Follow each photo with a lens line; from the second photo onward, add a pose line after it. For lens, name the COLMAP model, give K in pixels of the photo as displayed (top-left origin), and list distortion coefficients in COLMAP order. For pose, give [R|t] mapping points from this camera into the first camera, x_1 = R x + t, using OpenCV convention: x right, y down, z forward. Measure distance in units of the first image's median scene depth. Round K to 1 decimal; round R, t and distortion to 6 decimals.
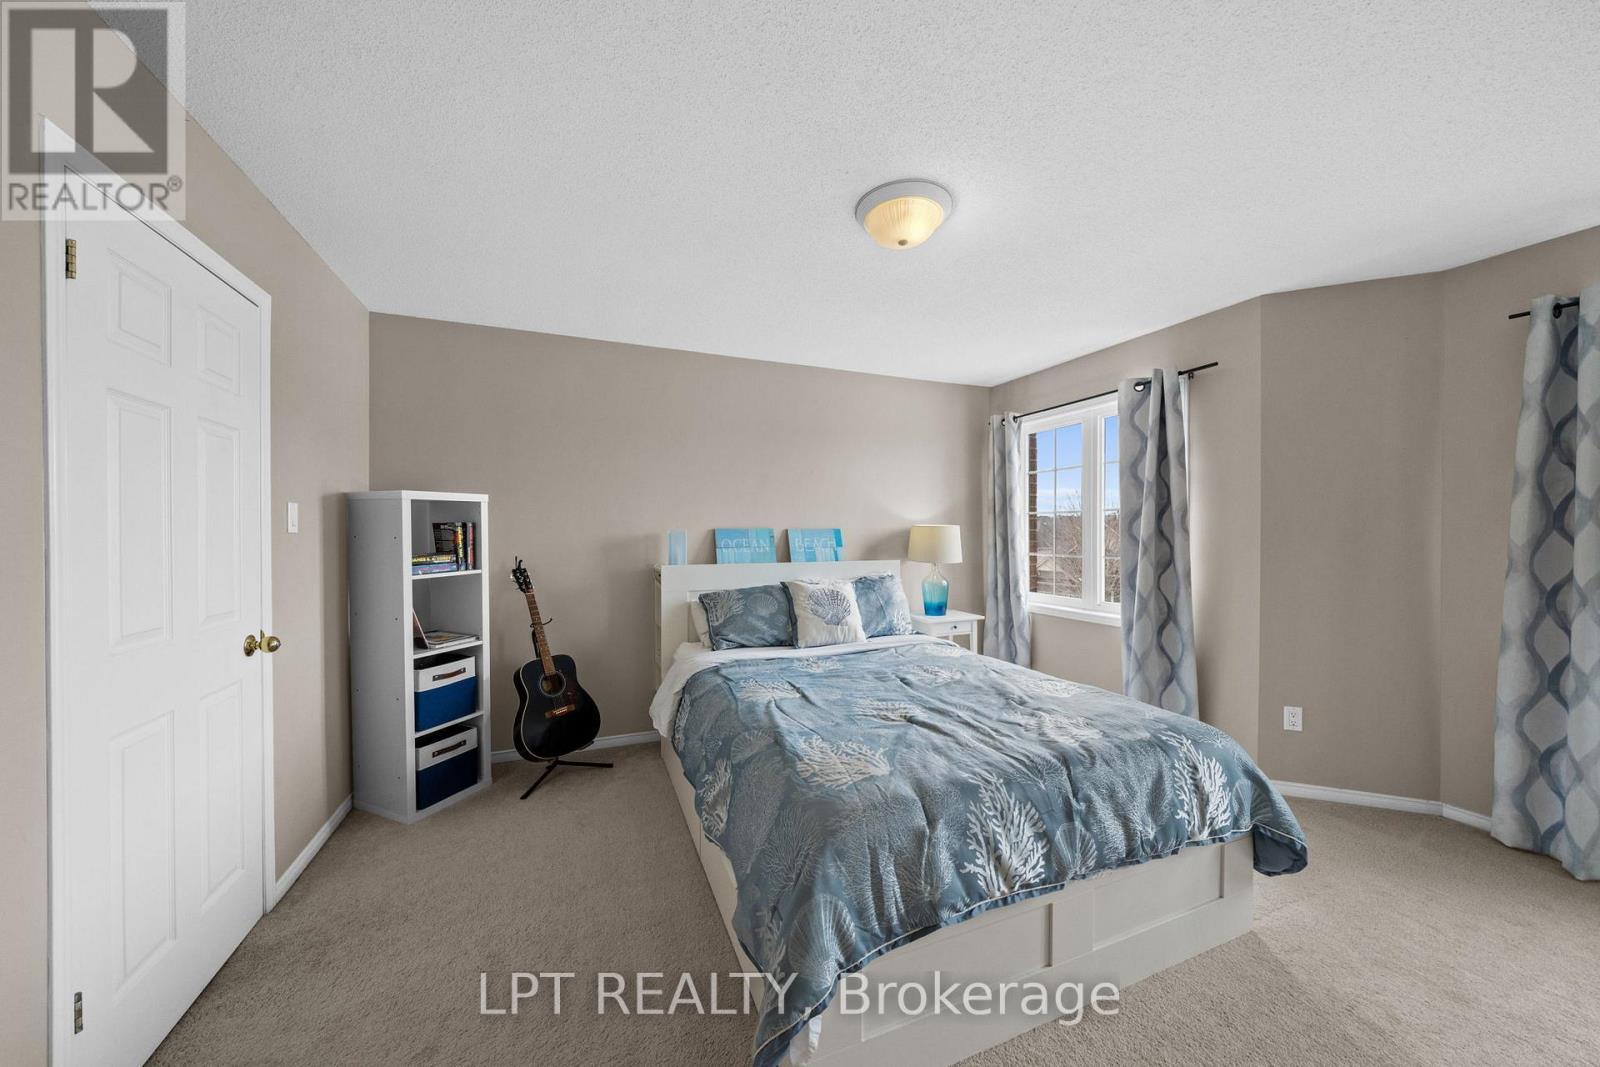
lens RADIAL K [[547.1, 0, 794.4], [0, 547.1, 536.0], [0, 0, 1]] dist [-0.002916, -0.000043]
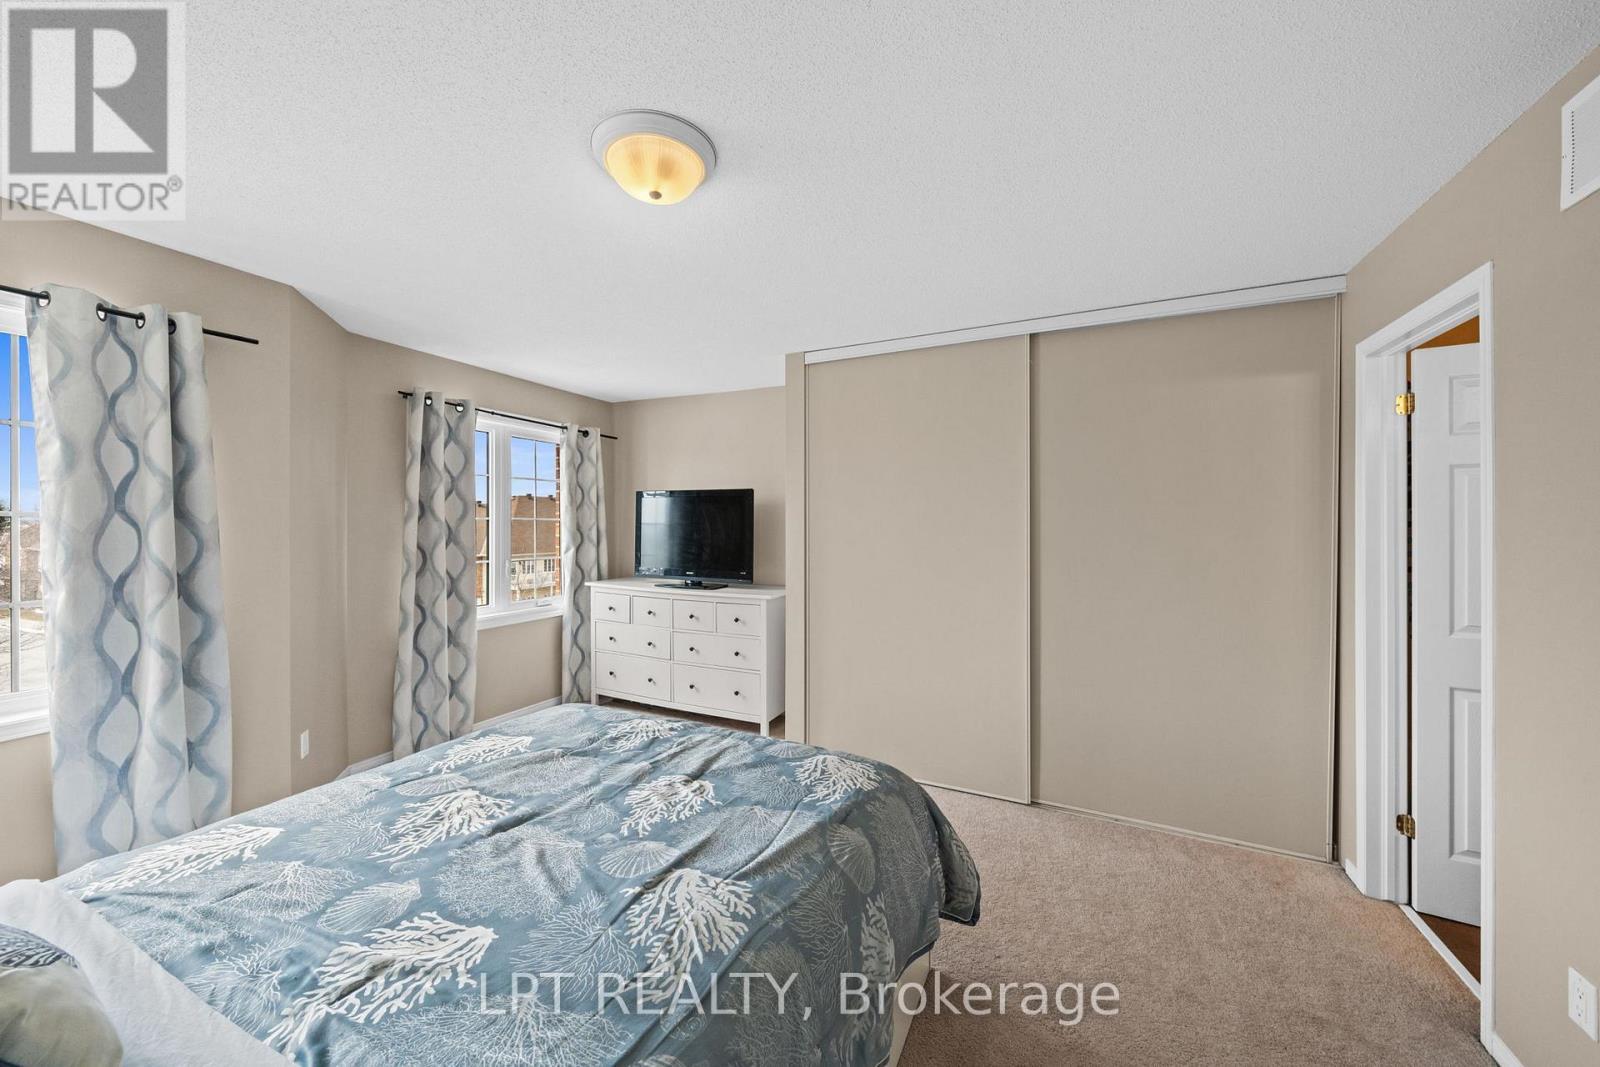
lens RADIAL K [[580.5, 0, 796.1], [0, 580.5, 521.4], [0, 0, 1]] dist [-0.000805, 0.000004]
pose [[-0.675394, 0.001231, 0.737456, -0.518015], [0.003291, 0.999994, 0.001344, -0.064131], [-0.737450, 0.003335, -0.675394, 1.343371]]
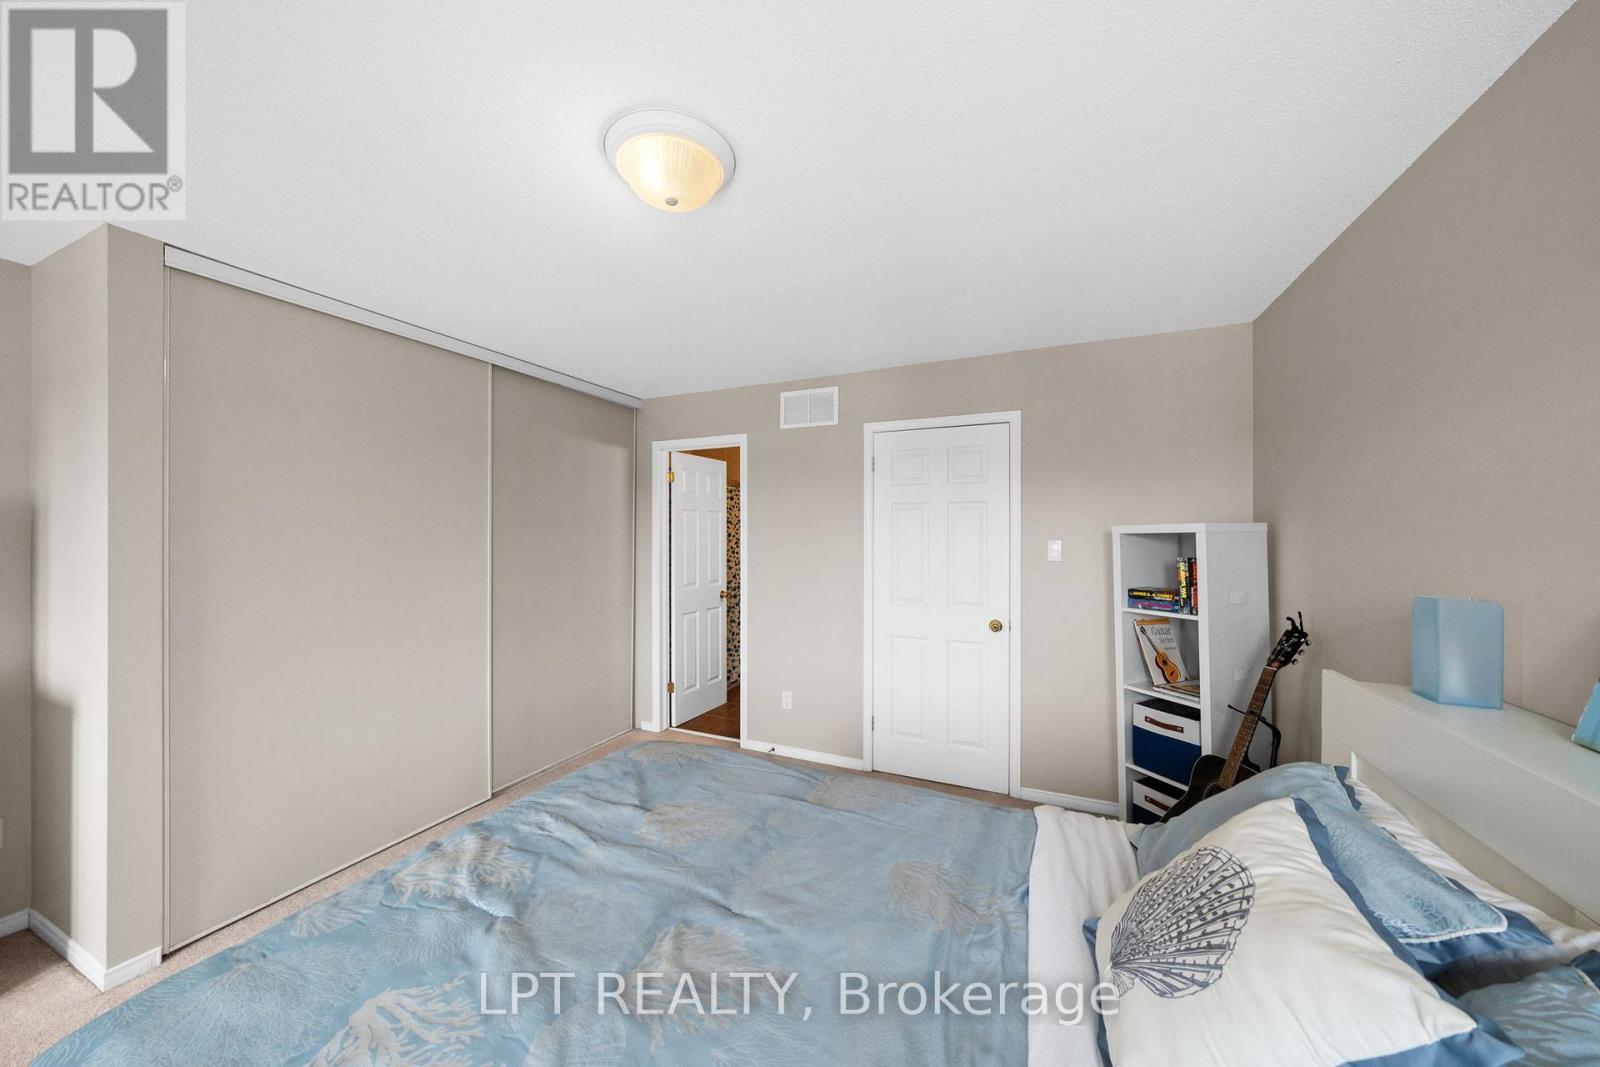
lens RADIAL K [[547.1, 0, 794.4], [0, 547.1, 536.0], [0, 0, 1]] dist [-0.002916, -0.000043]
pose [[-0.721023, 0.001698, -0.692909, 0.562325], [-0.005909, 0.999946, 0.008600, -0.081077], [0.692886, 0.010295, -0.720974, 1.564651]]
